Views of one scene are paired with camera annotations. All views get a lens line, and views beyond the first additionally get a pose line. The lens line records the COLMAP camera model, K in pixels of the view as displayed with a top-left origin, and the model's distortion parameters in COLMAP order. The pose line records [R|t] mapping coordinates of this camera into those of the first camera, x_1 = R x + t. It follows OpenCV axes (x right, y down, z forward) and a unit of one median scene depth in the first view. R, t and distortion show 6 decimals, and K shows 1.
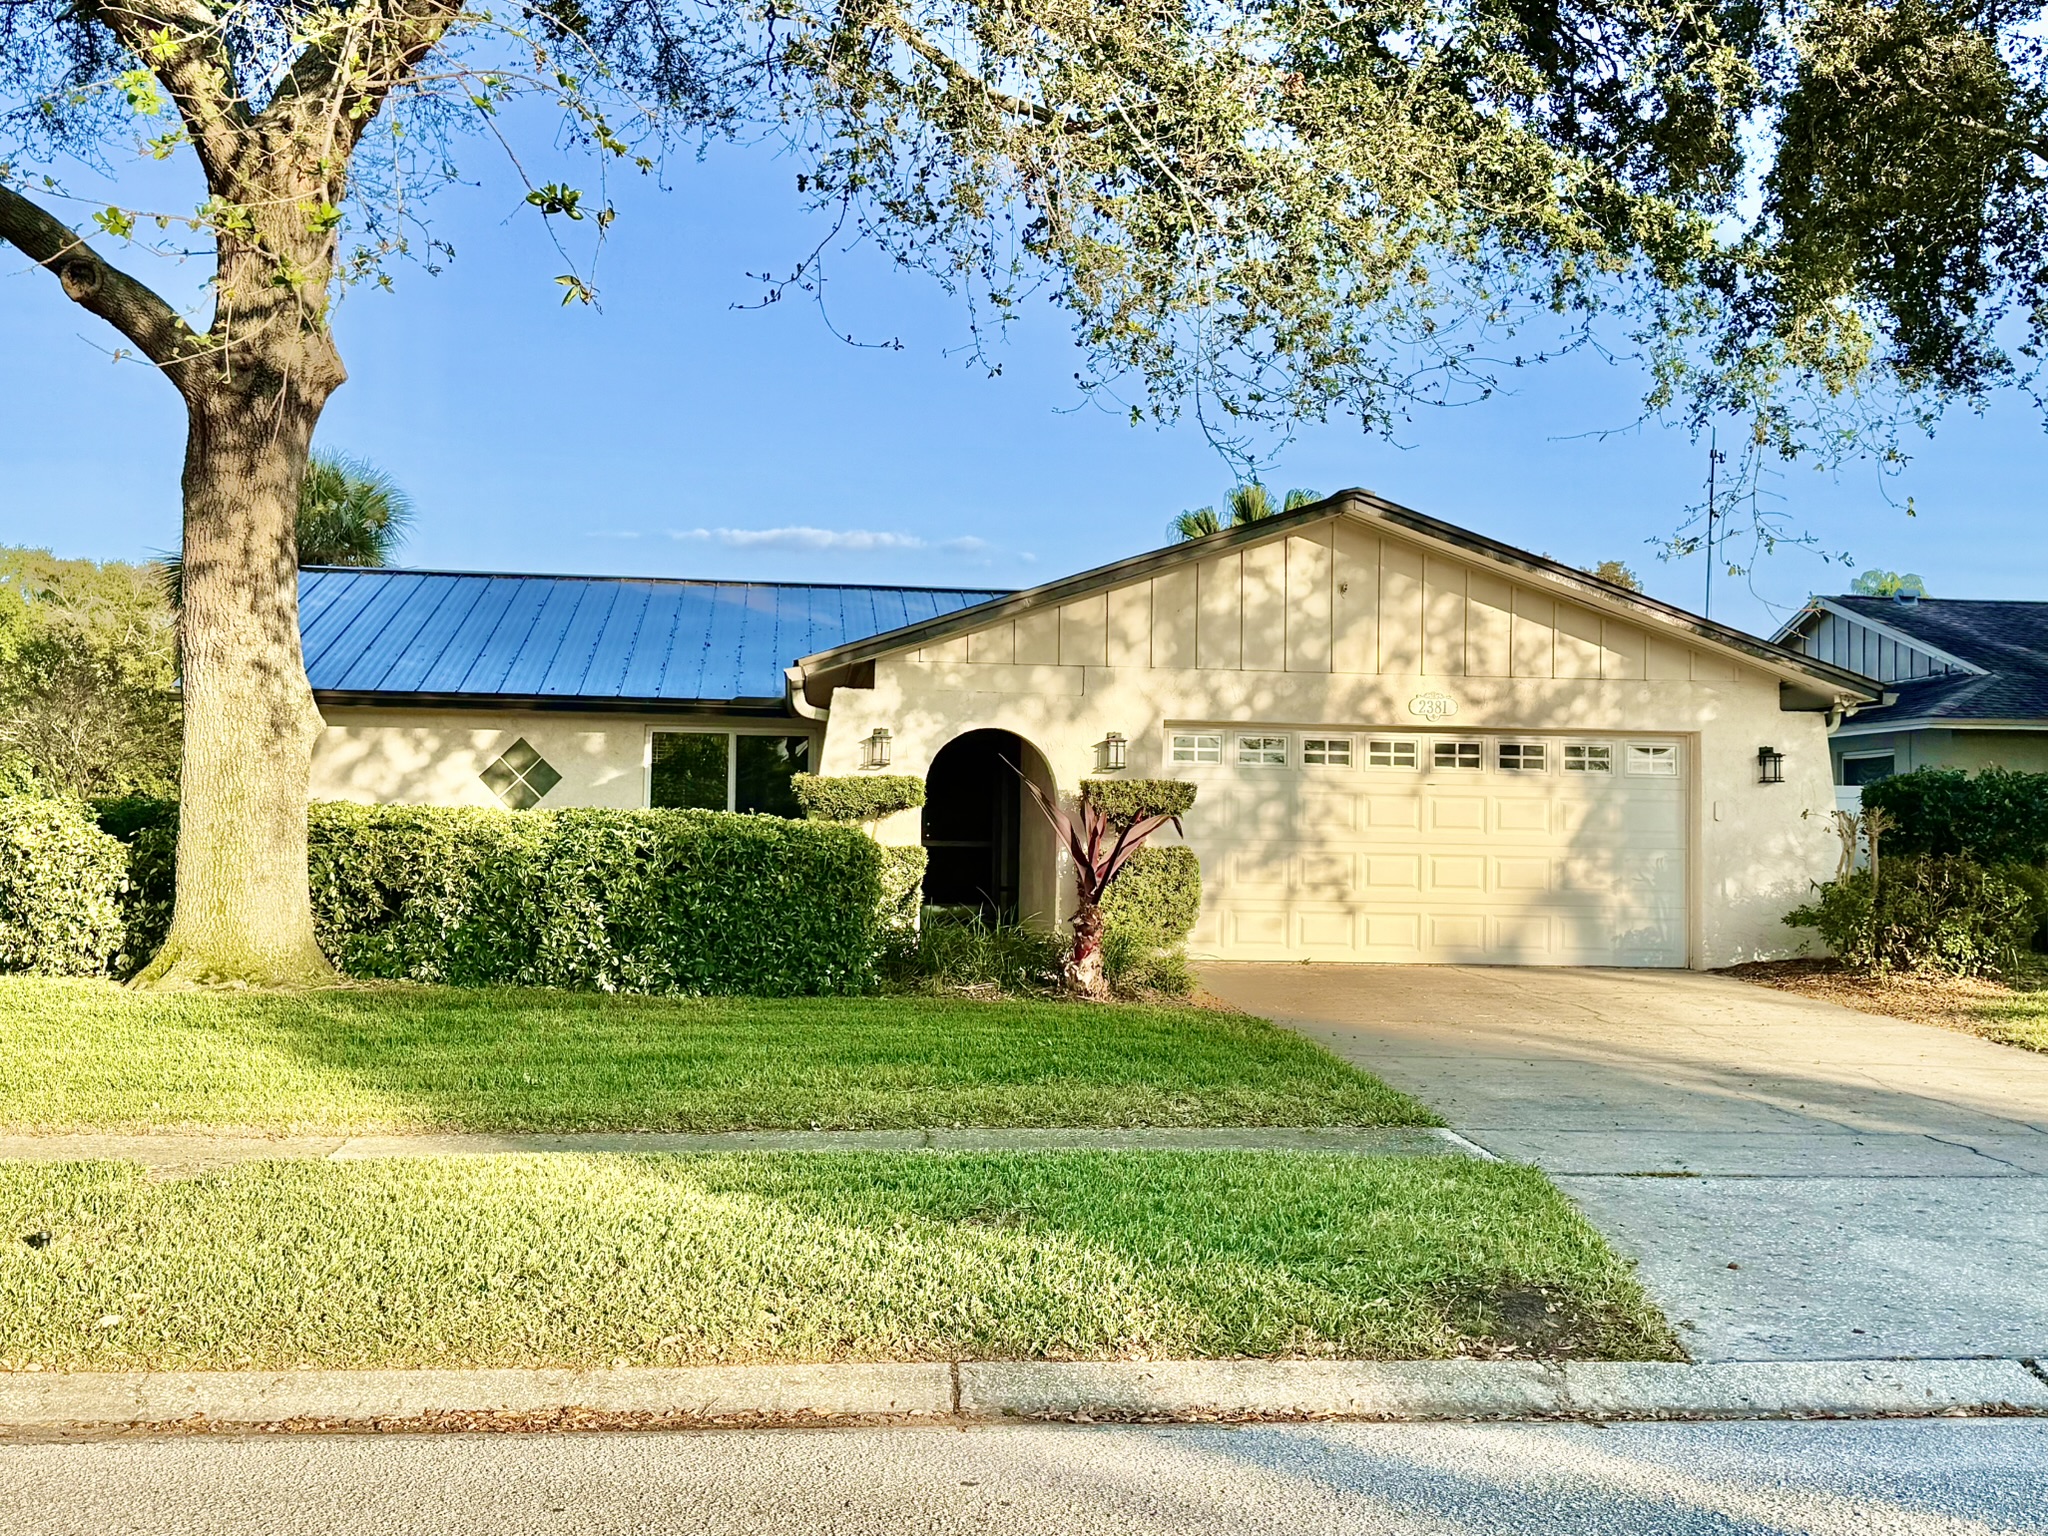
lens RADIAL K [[2261.7, 0, 1024.0], [0, 2261.7, 768.0], [0, 0, 1]] dist [0.017742, 0.011621]
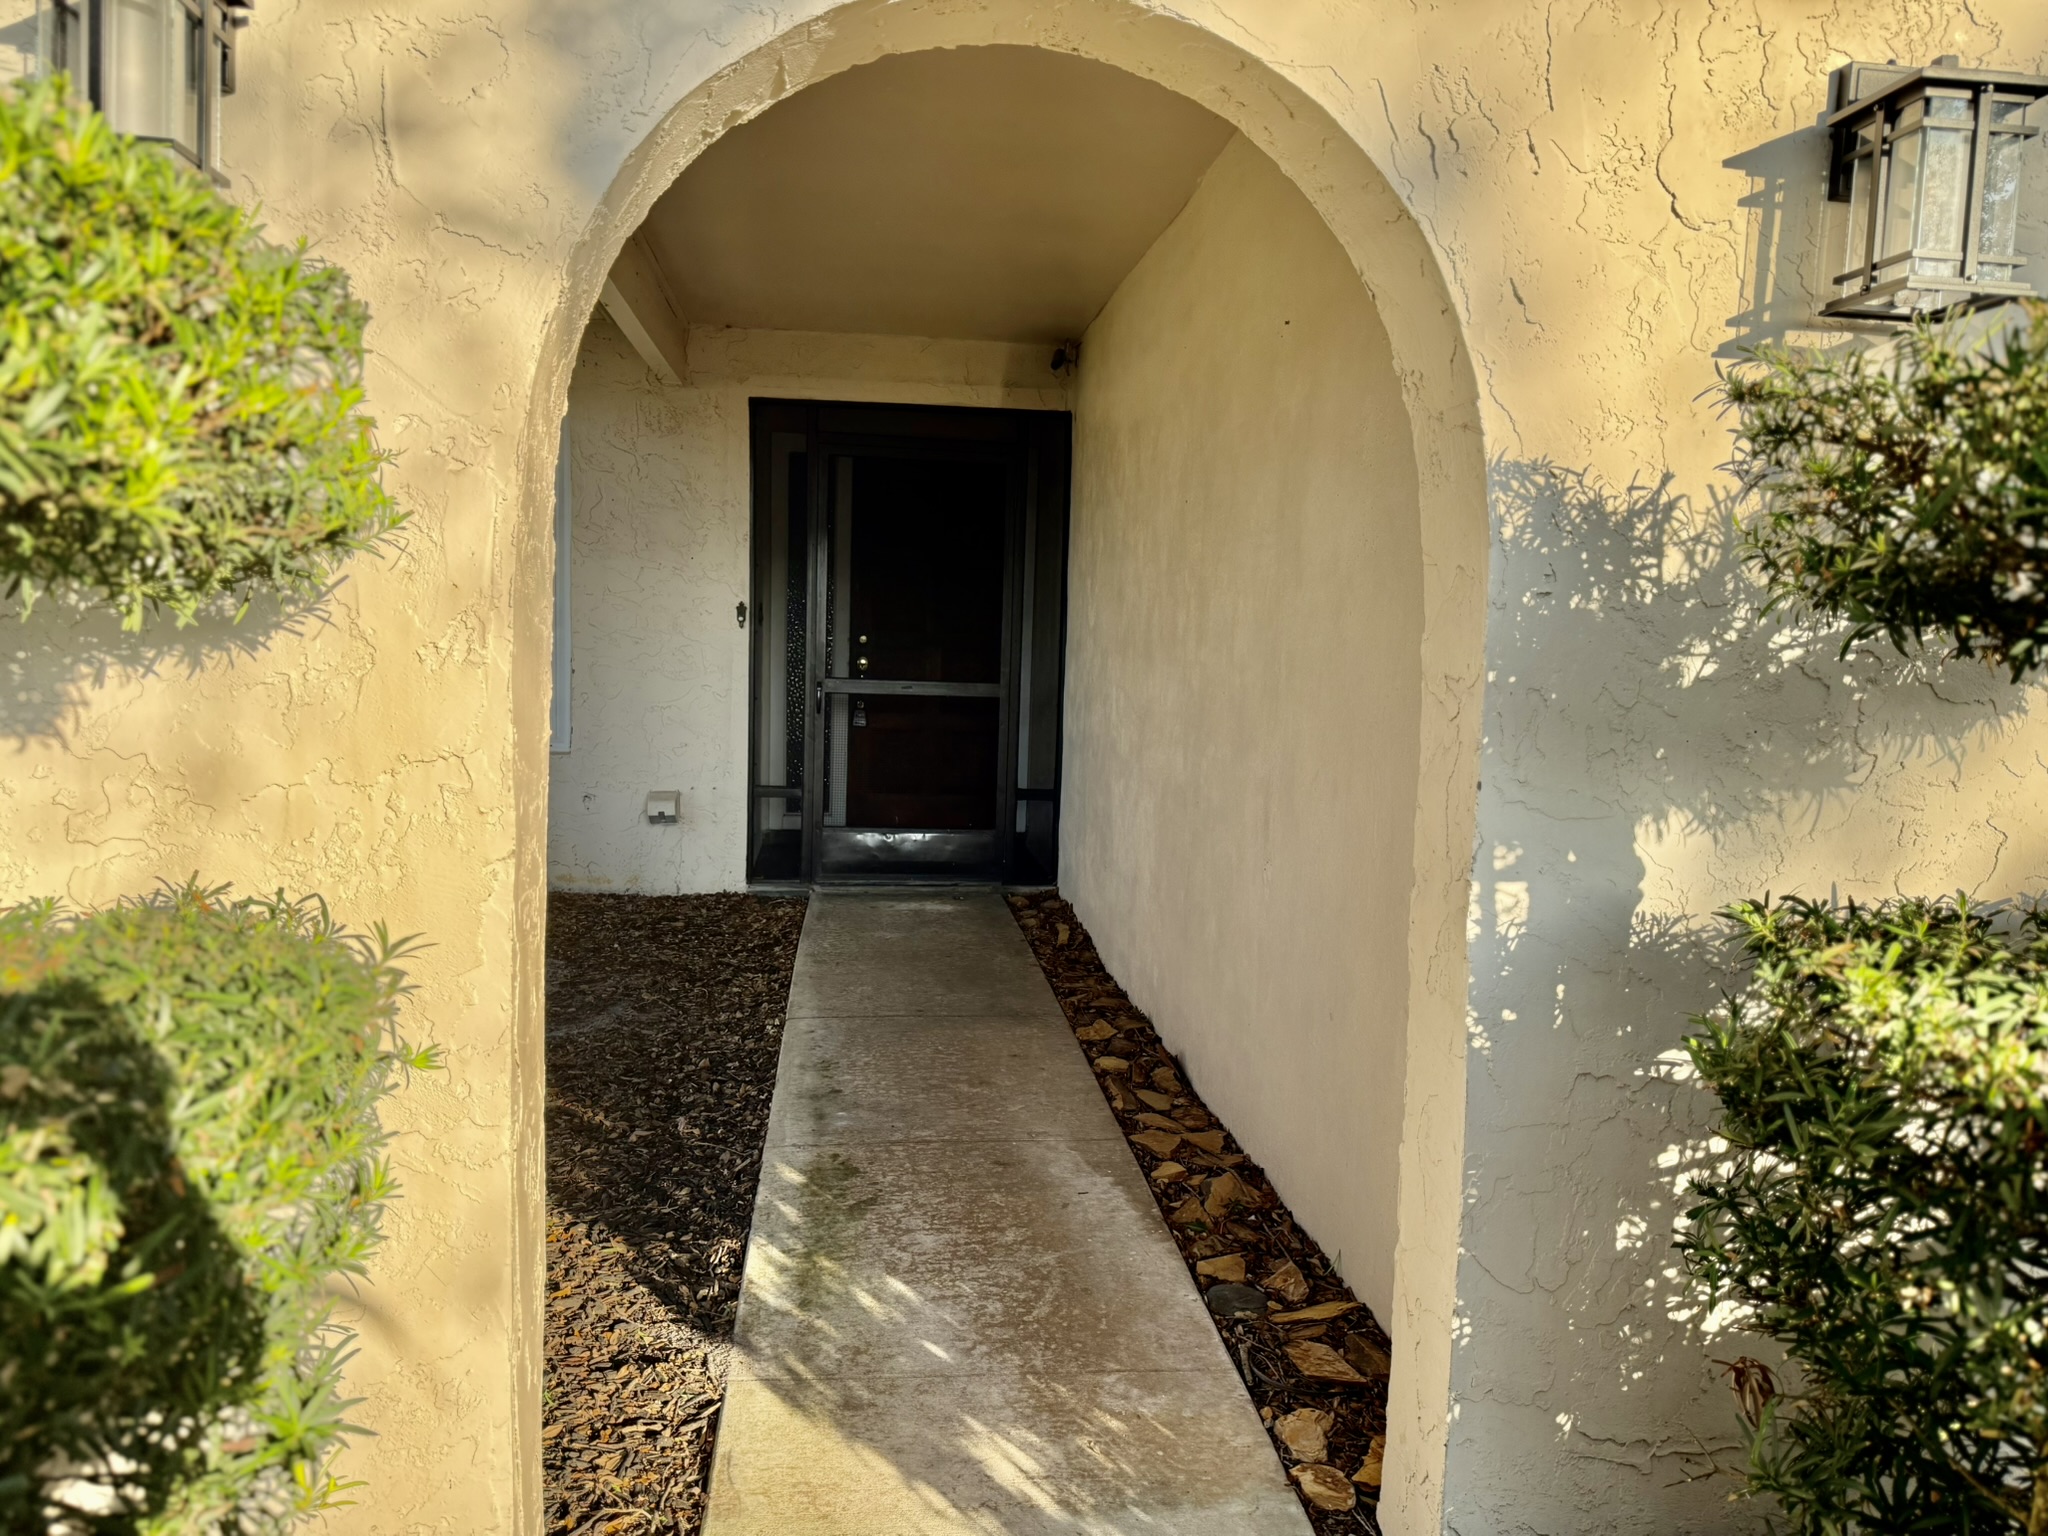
lens RADIAL K [[1515.7, 0, 1024.0], [0, 1515.7, 768.0], [0, 0, 1]] dist [0.100518, -0.204846]
pose [[0.999913, 0.013129, 0.000915, -0.015147], [-0.013136, 0.991455, 0.129785, 0.017366], [0.000797, -0.129786, 0.991542, 0.878491]]
